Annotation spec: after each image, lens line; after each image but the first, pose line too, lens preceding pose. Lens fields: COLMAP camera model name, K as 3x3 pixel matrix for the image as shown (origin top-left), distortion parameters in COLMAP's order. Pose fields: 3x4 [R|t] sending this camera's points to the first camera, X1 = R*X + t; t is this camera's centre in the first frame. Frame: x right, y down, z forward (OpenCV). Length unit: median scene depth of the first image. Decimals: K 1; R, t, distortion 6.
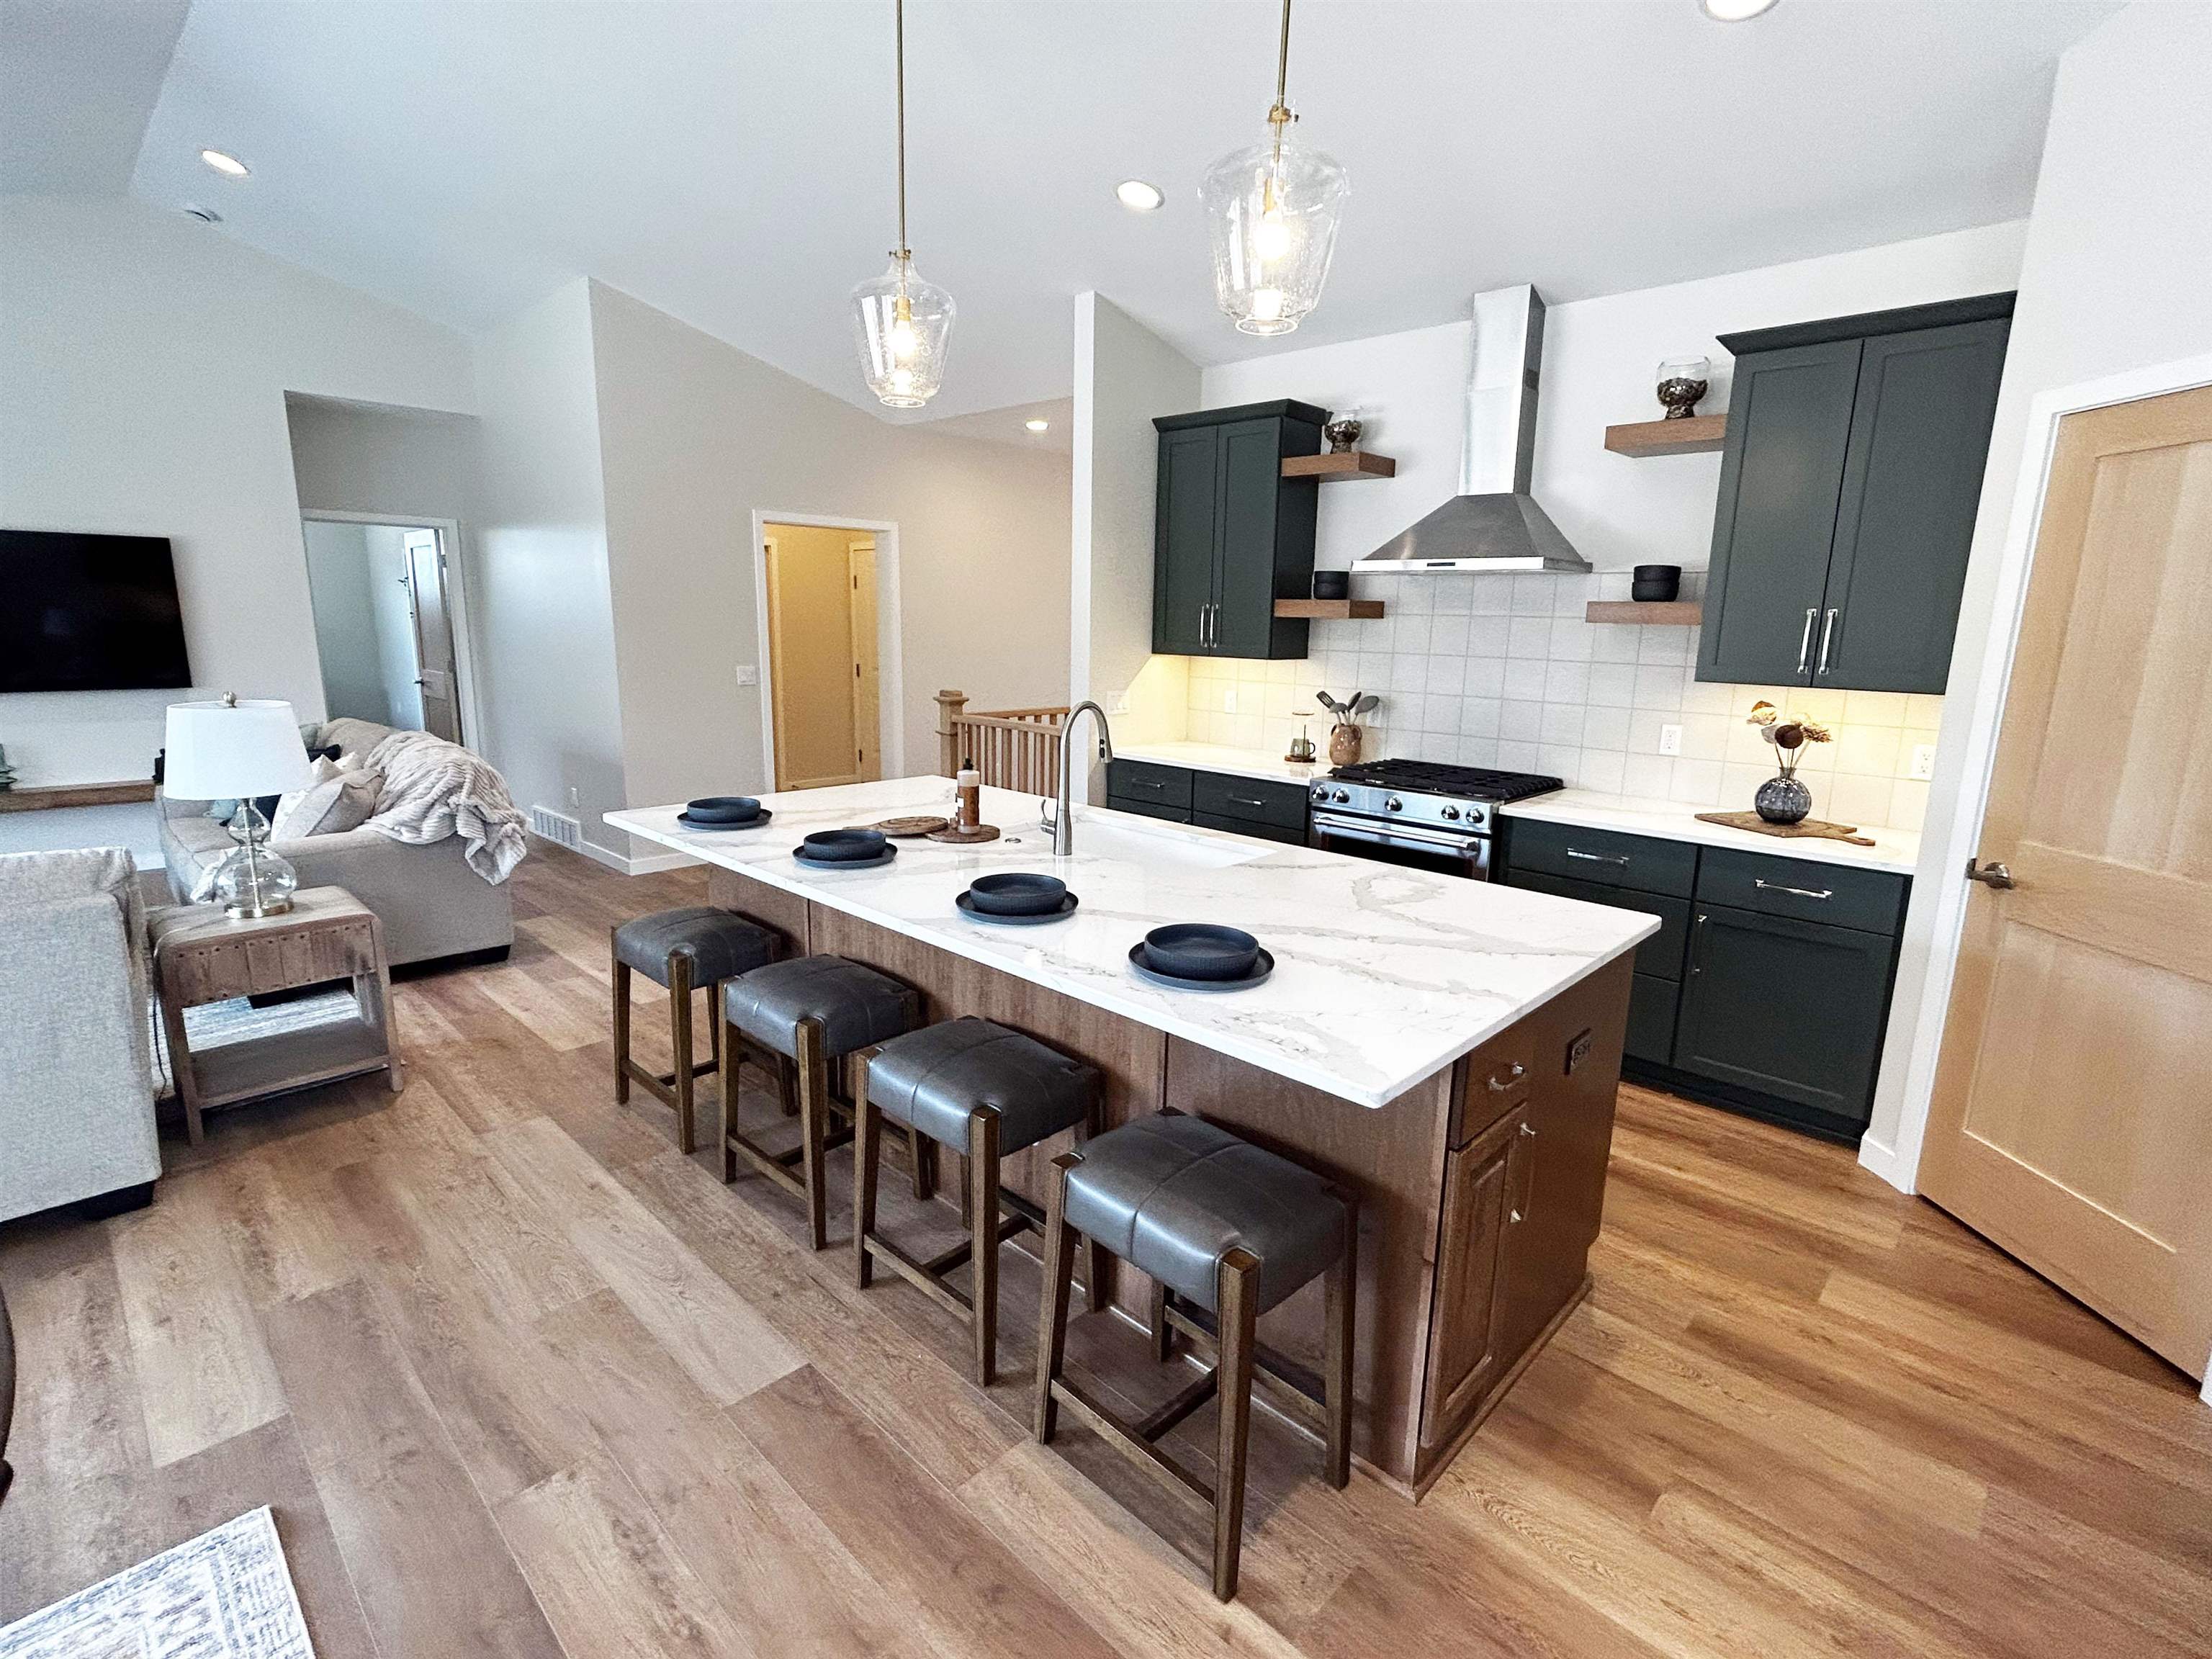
lens RADIAL K [[1049.3, 0, 1106.0], [0, 1049.3, 829.5], [0, 0, 1]] dist [-0.000722, -0.000253]
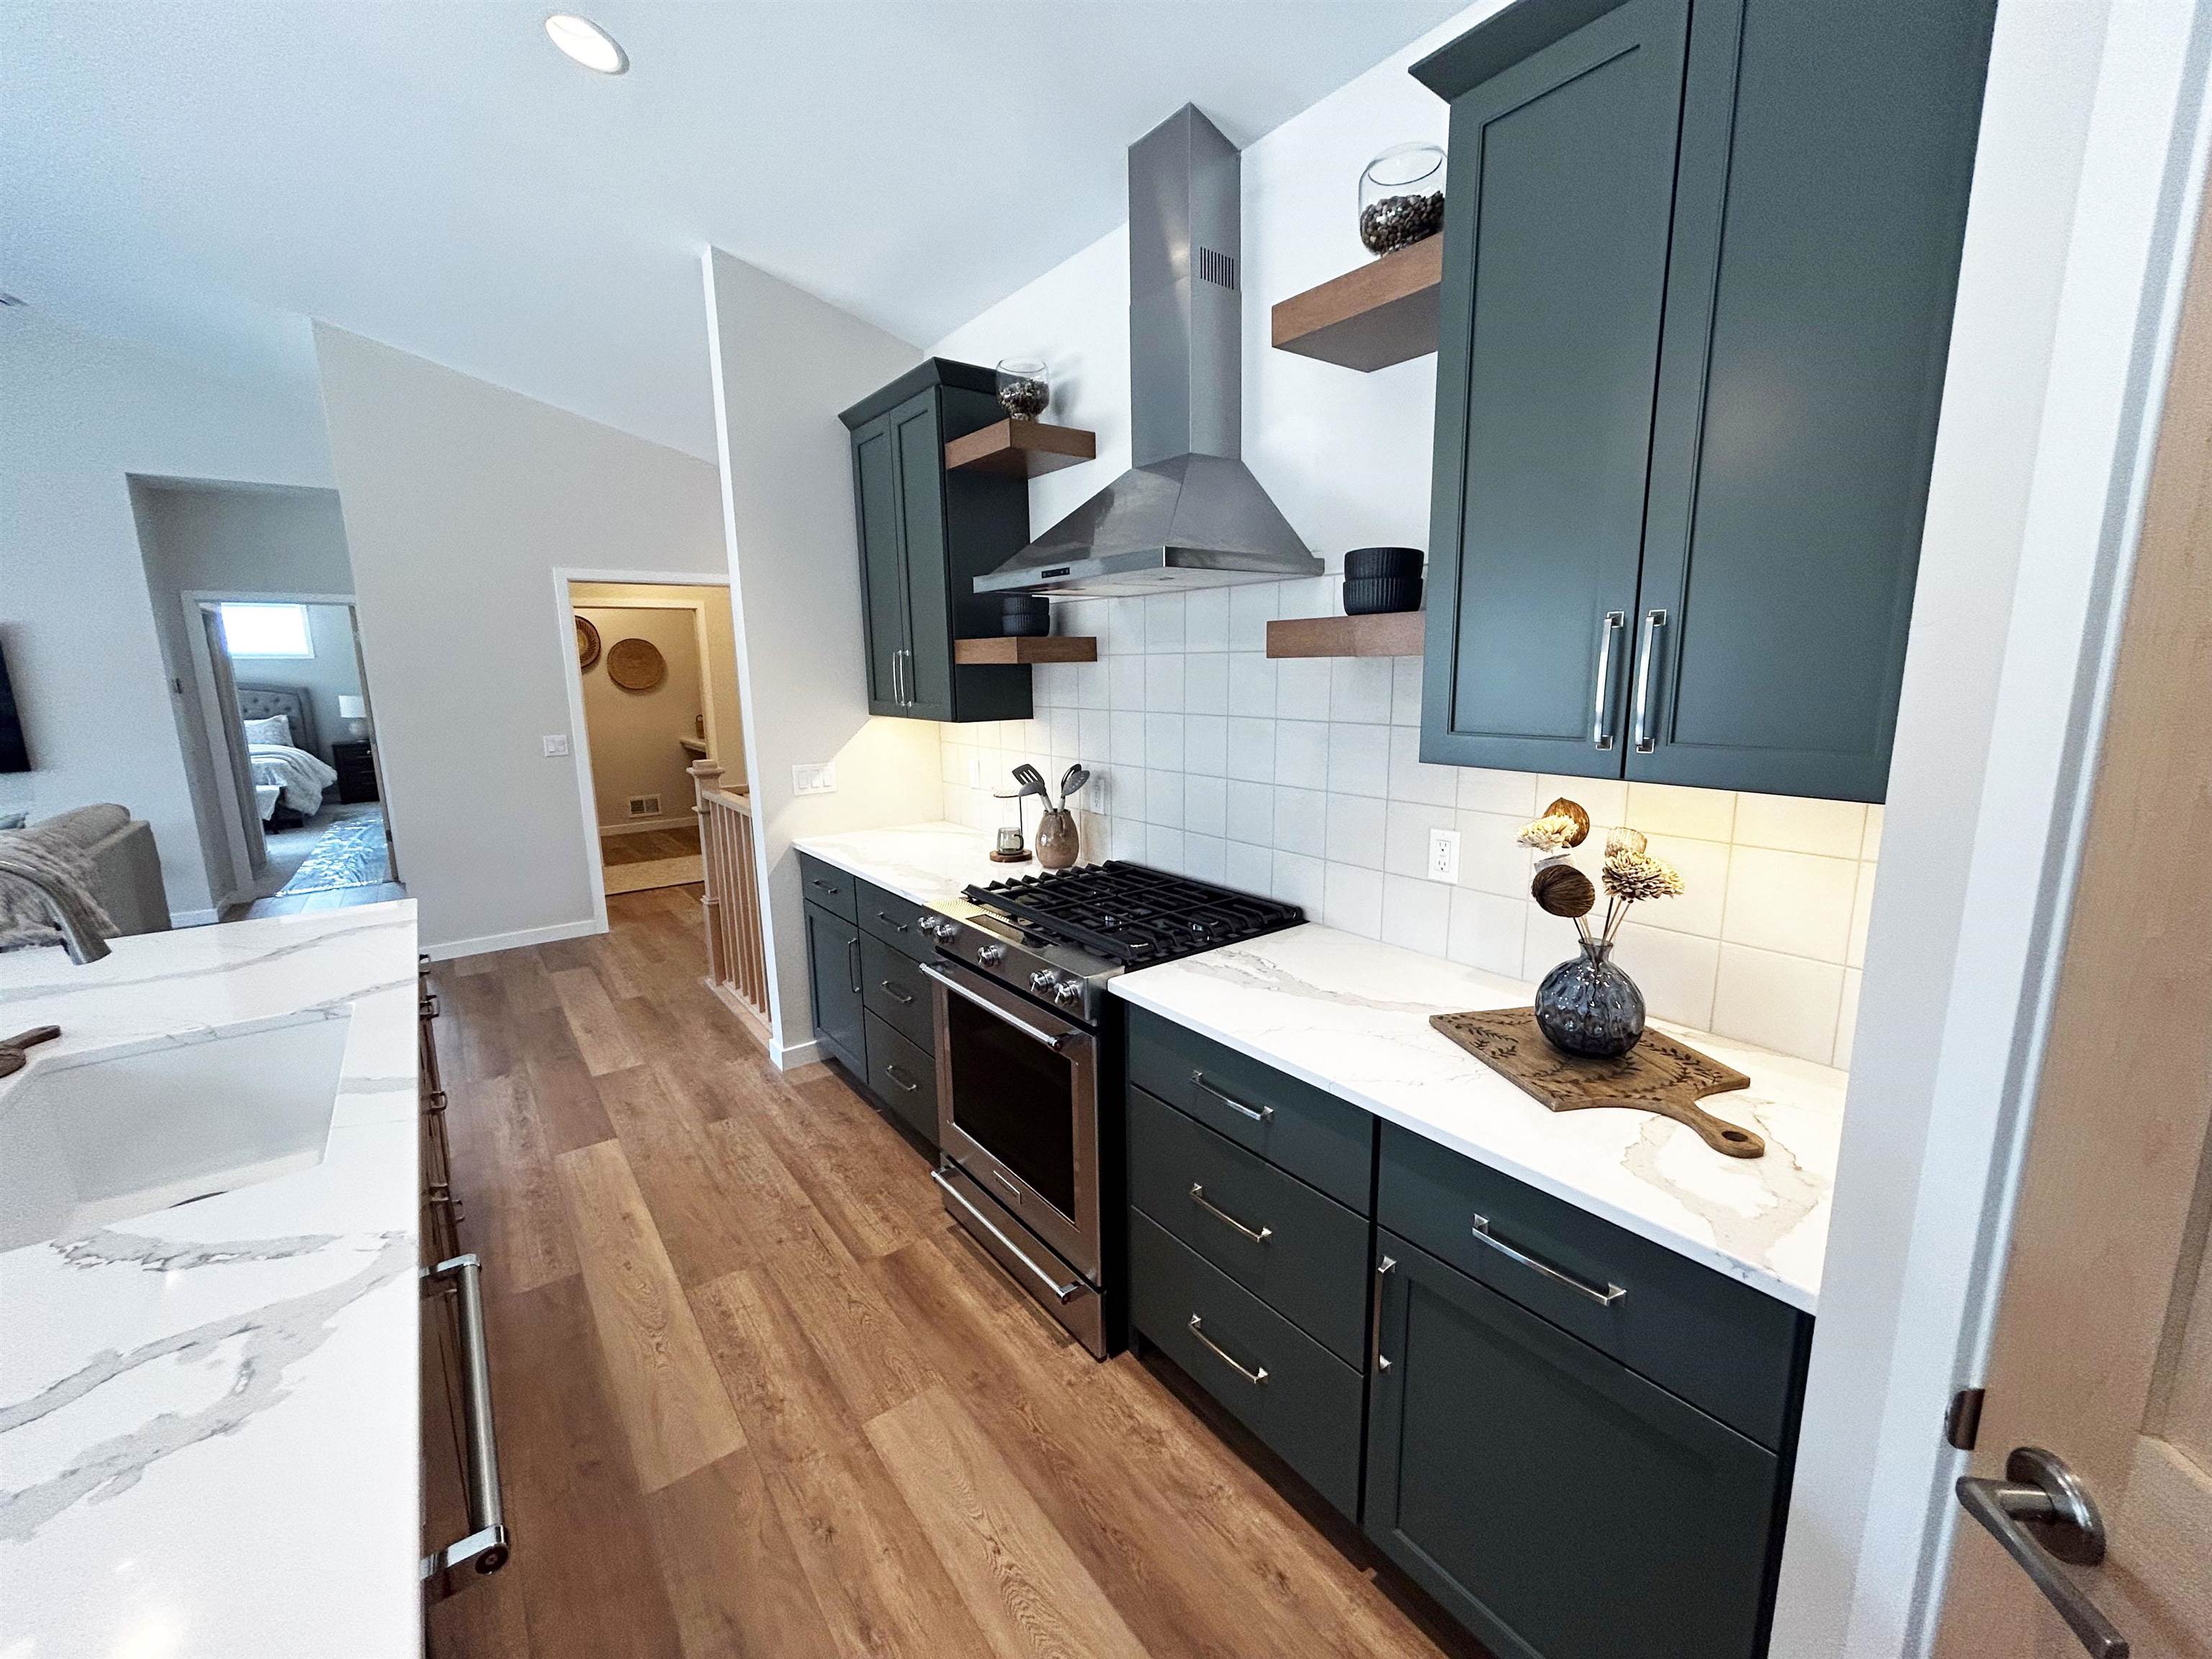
lens RADIAL K [[901.1, 0, 1100.4], [0, 901.1, 824.7], [0, 0, 1]] dist [0.000229, 0.000462]
pose [[0.985859, -0.007215, -0.167419, 0.468766], [0.003008, 0.999674, -0.025369, -0.097352], [0.167548, 0.024506, 0.985559, 0.523988]]
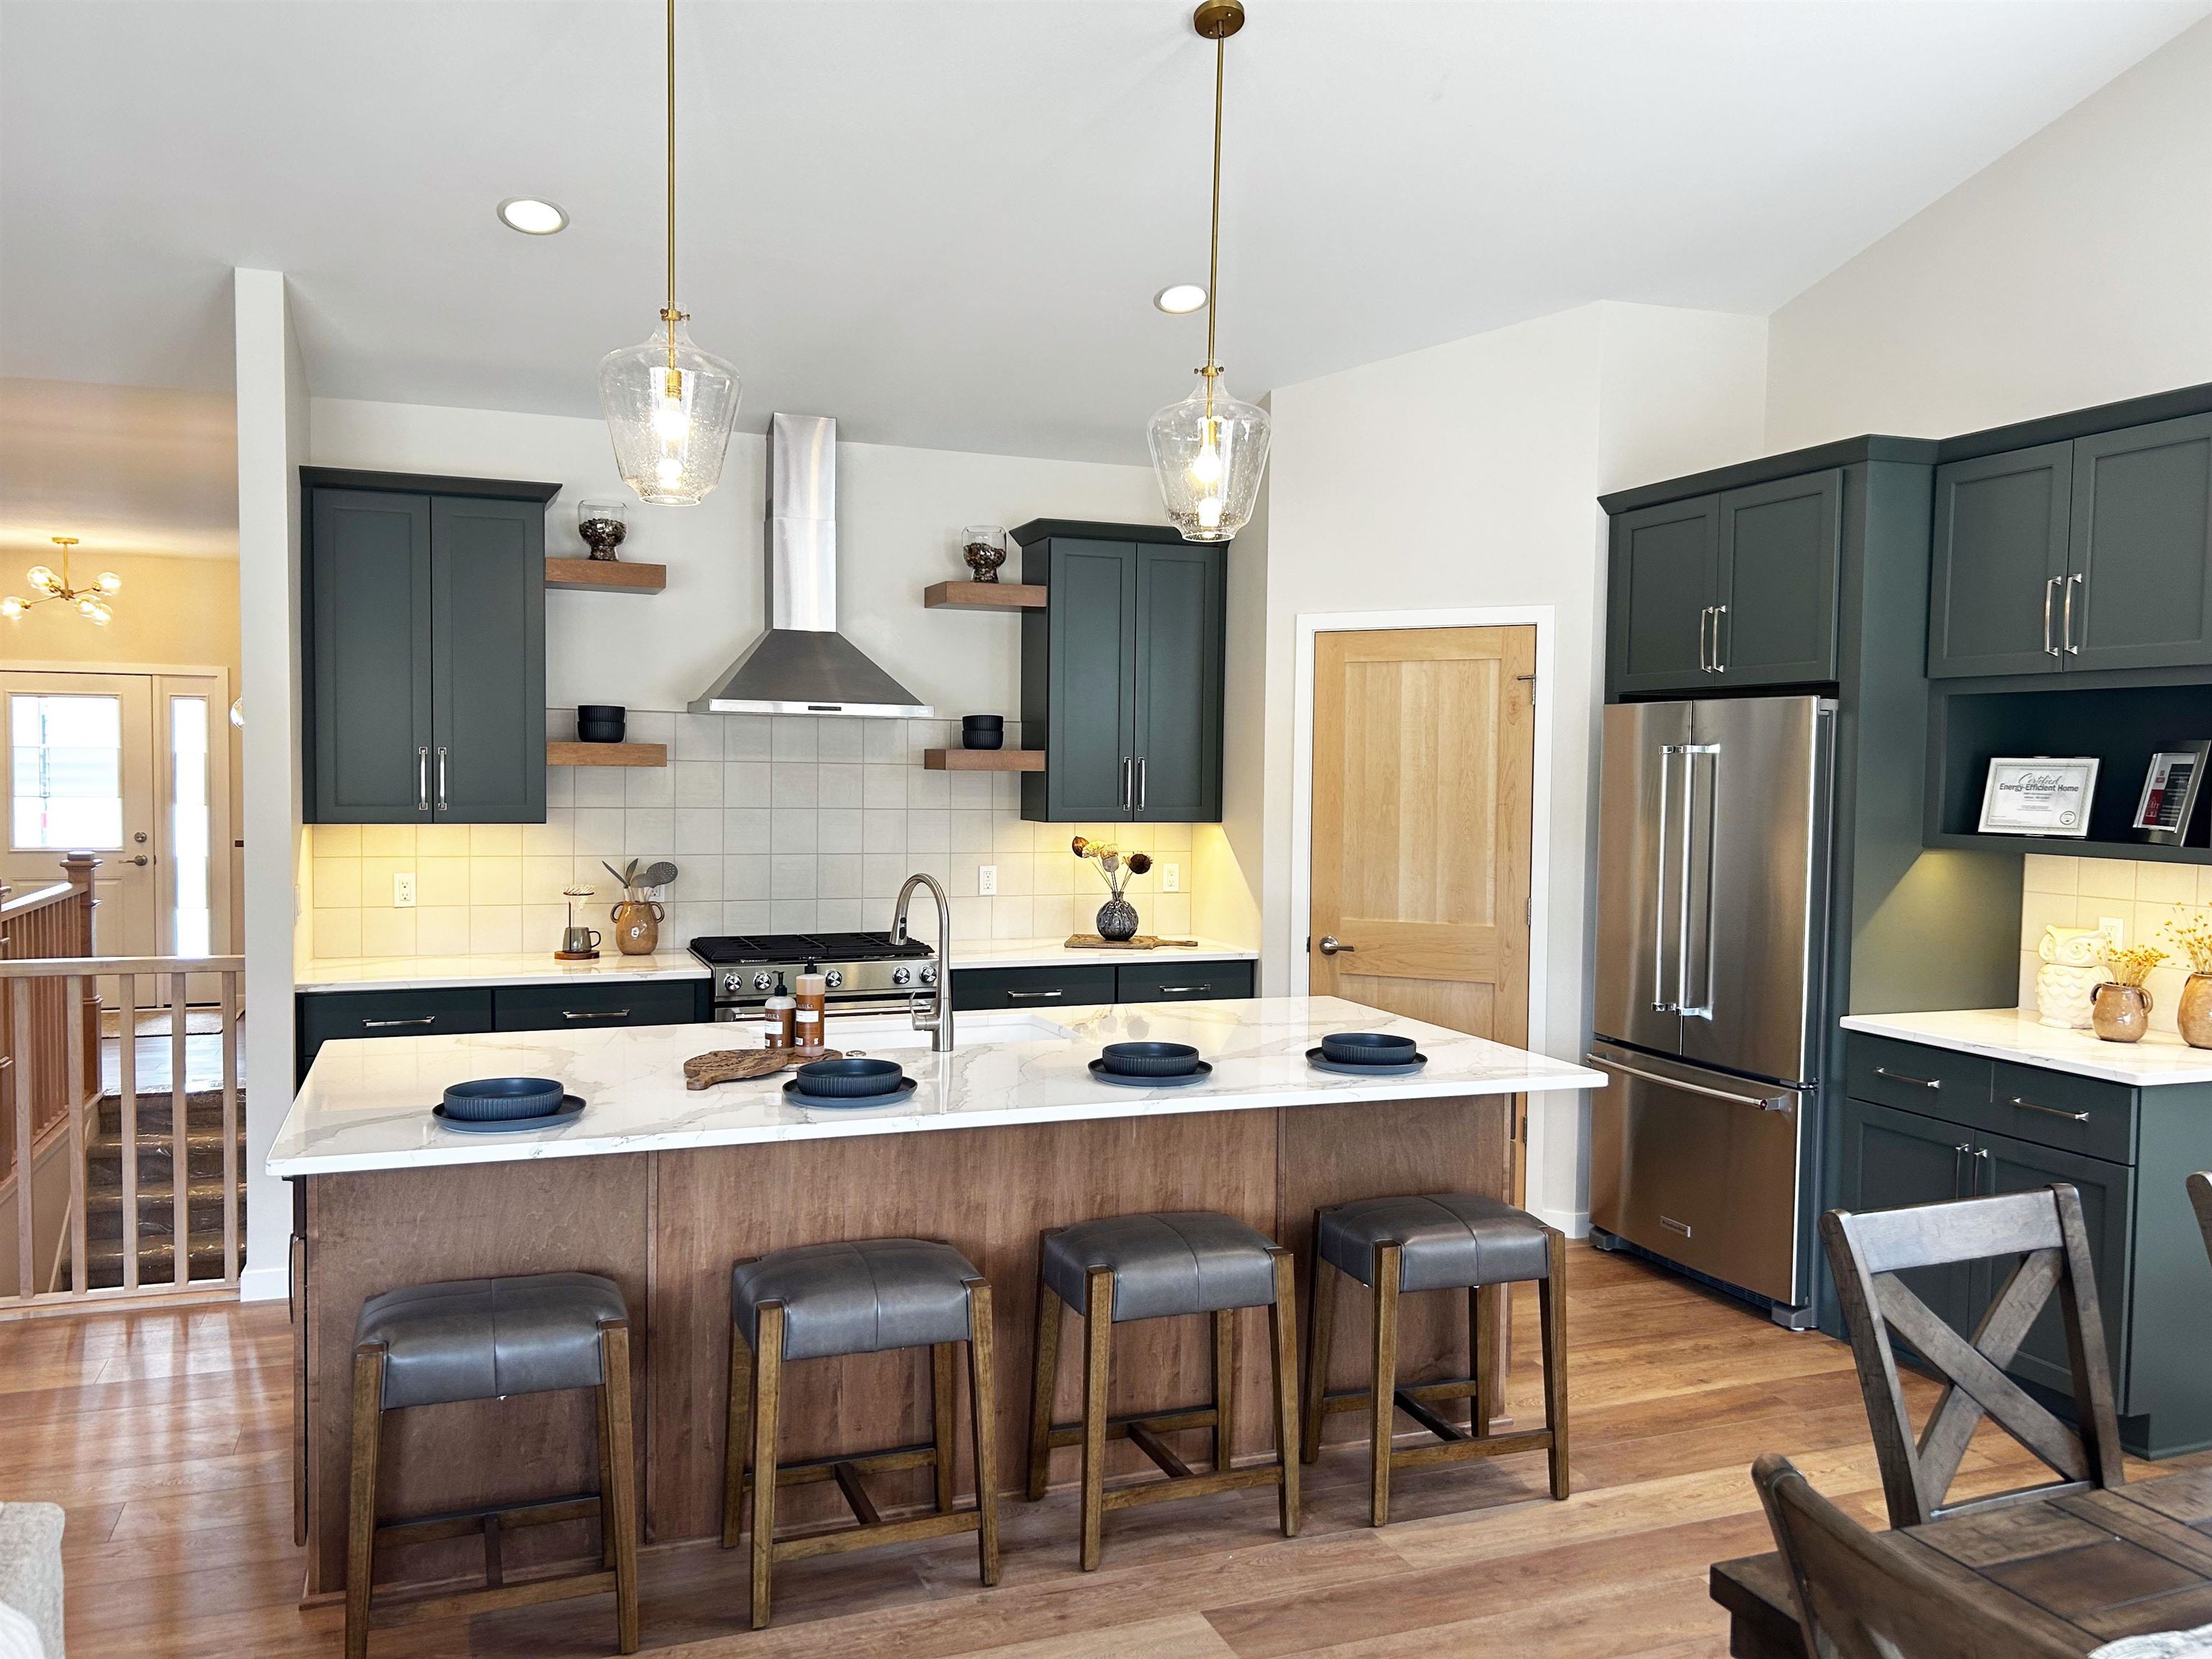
lens RADIAL K [[1690.1, 0, 1106.0], [0, 1690.1, 829.5], [0, 0, 1]] dist [0.057833, -0.053958]
pose [[0.424264, -0.050546, 0.904127, -0.958486], [0.179468, 0.983329, -0.029242, -0.069722], [-0.887576, 0.174668, 0.426262, 0.202936]]
